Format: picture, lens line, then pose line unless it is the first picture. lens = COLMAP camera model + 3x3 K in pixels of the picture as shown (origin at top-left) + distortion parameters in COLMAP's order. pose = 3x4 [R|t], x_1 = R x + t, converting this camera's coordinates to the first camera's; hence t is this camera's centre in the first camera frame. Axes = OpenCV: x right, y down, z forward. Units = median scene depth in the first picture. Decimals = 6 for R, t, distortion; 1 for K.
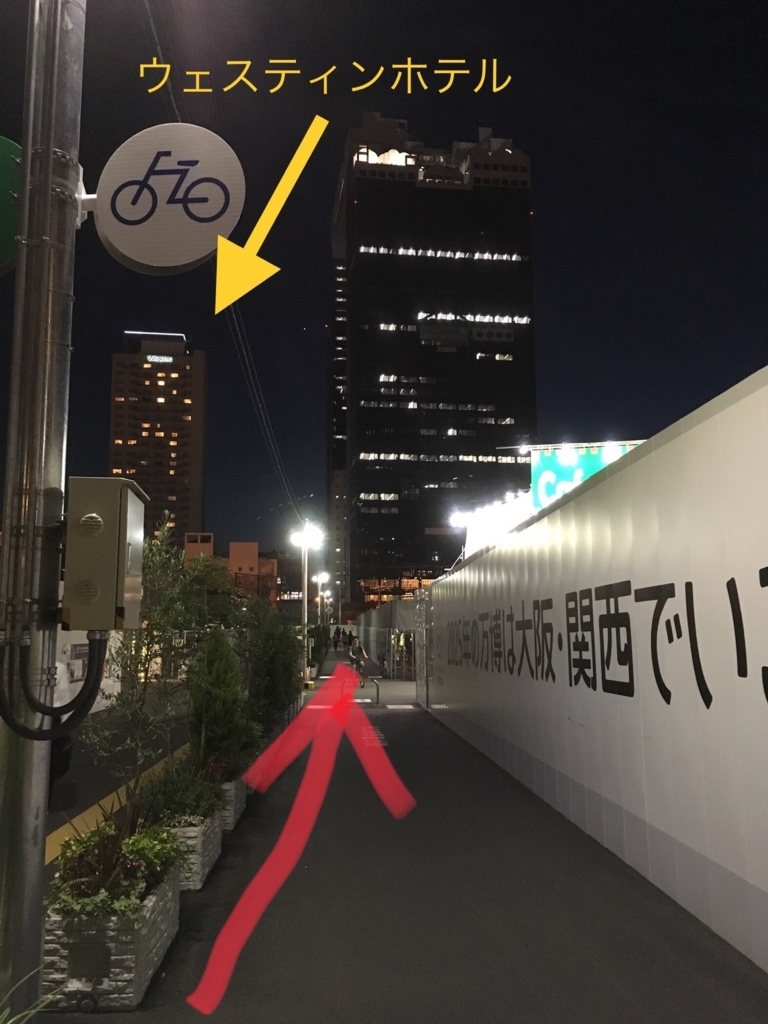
lens RADIAL K [[899.6, 0, 384.0], [0, 899.6, 512.0], [0, 0, 1]] dist [0.049159, 0.000788]
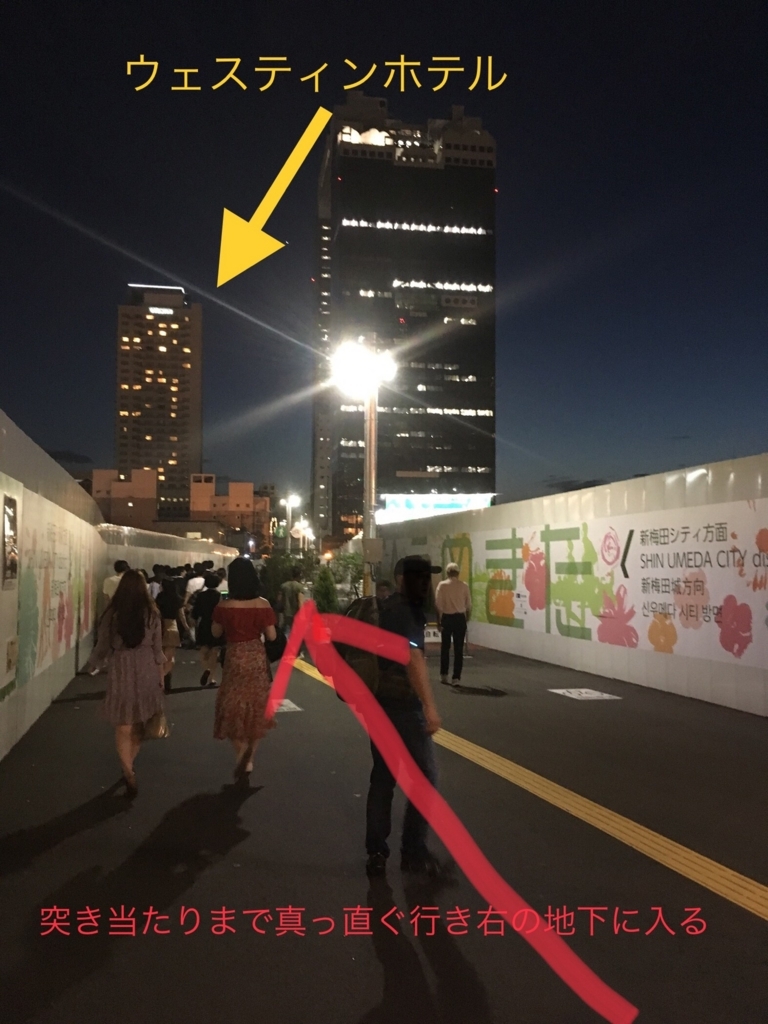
lens RADIAL K [[899.6, 0, 384.0], [0, 899.6, 512.0], [0, 0, 1]] dist [0.049159, 0.000788]
pose [[0.999798, 0.012210, 0.015951, 0.010934], [-0.013458, 0.996653, 0.080629, -0.021841], [-0.014913, -0.080828, 0.996617, -0.151894]]
